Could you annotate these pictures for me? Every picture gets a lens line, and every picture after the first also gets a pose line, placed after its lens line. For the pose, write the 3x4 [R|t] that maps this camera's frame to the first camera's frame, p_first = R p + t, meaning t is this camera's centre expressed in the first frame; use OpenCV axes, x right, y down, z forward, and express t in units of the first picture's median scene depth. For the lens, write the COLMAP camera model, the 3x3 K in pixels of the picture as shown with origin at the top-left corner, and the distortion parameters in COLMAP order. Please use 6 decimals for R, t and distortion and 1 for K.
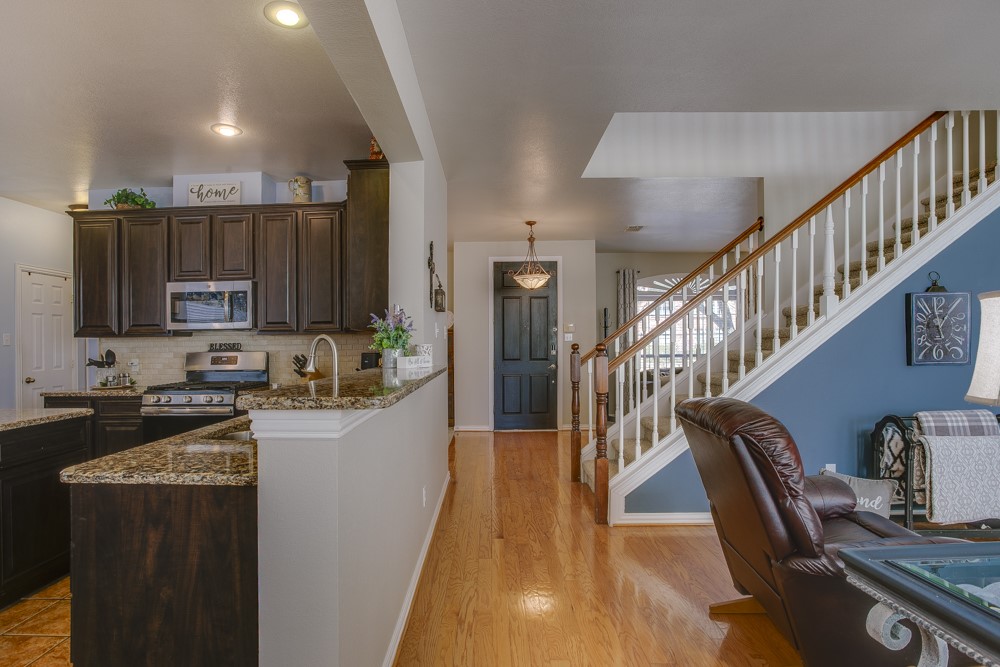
lens RADIAL K [[539.2, 0, 470.8], [0, 539.2, 347.8], [0, 0, 1]] dist [-0.015257, 0.003720]
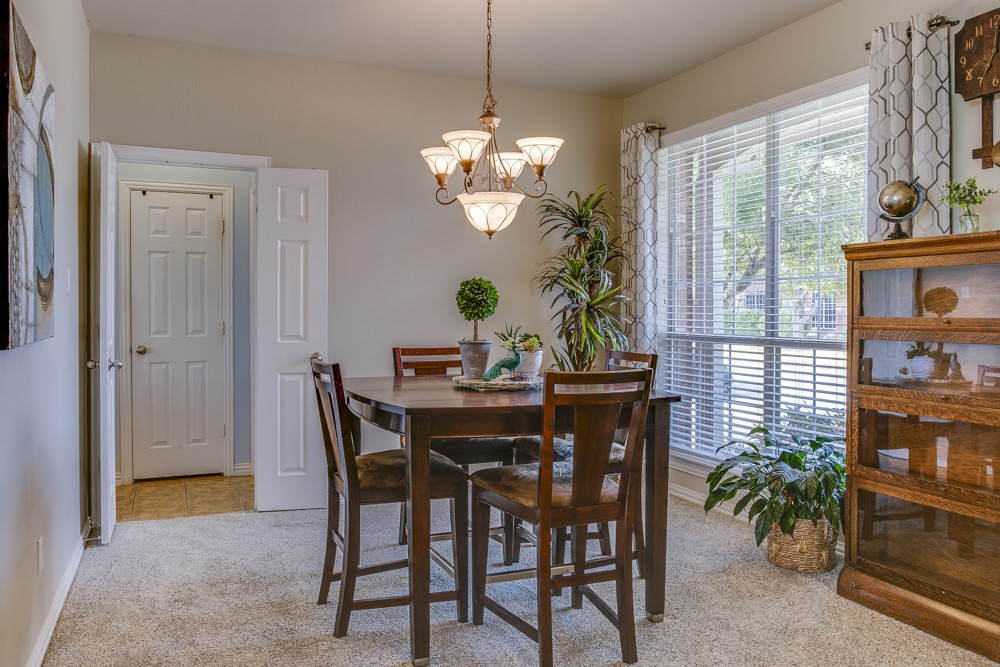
lens RADIAL K [[735.2, 0, 487.9], [0, 735.2, 319.8], [0, 0, 1]] dist [-0.012696, 0.004911]
pose [[0.419564, 0.018872, -0.907530, 0.207536], [-0.015624, 0.999786, 0.013568, 0.003097], [0.907591, 0.008486, 0.419769, 1.020218]]
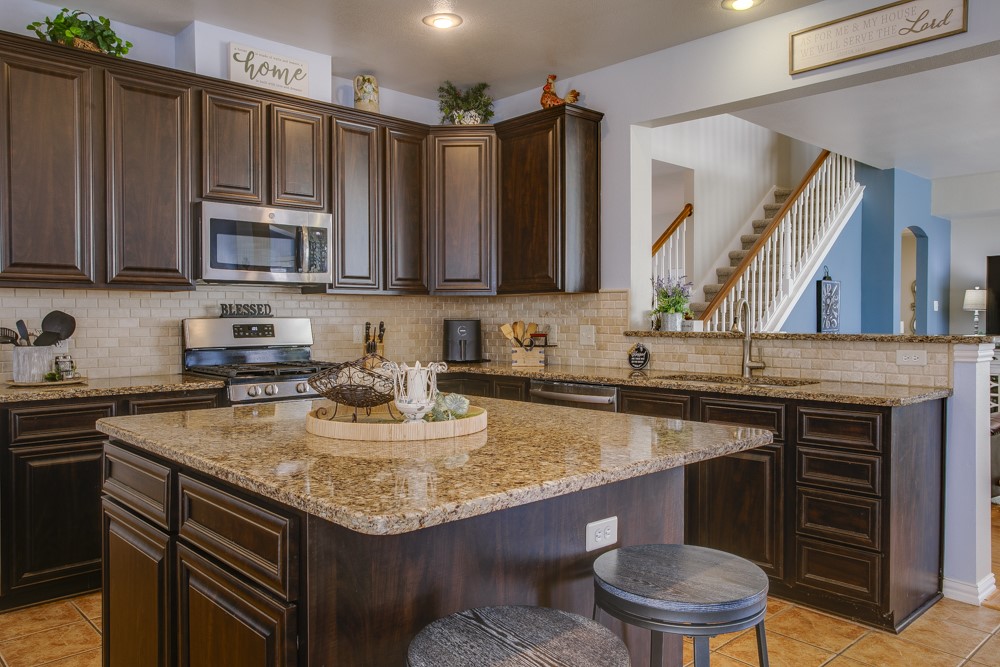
lens RADIAL K [[735.2, 0, 502.5], [0, 735.2, 335.3], [0, 0, 1]] dist [-0.012696, 0.004911]
pose [[0.667852, -0.006413, 0.744267, -0.929507], [-0.004575, 0.999909, 0.012721, 0.016354], [-0.744280, -0.011901, 0.667762, 0.198919]]
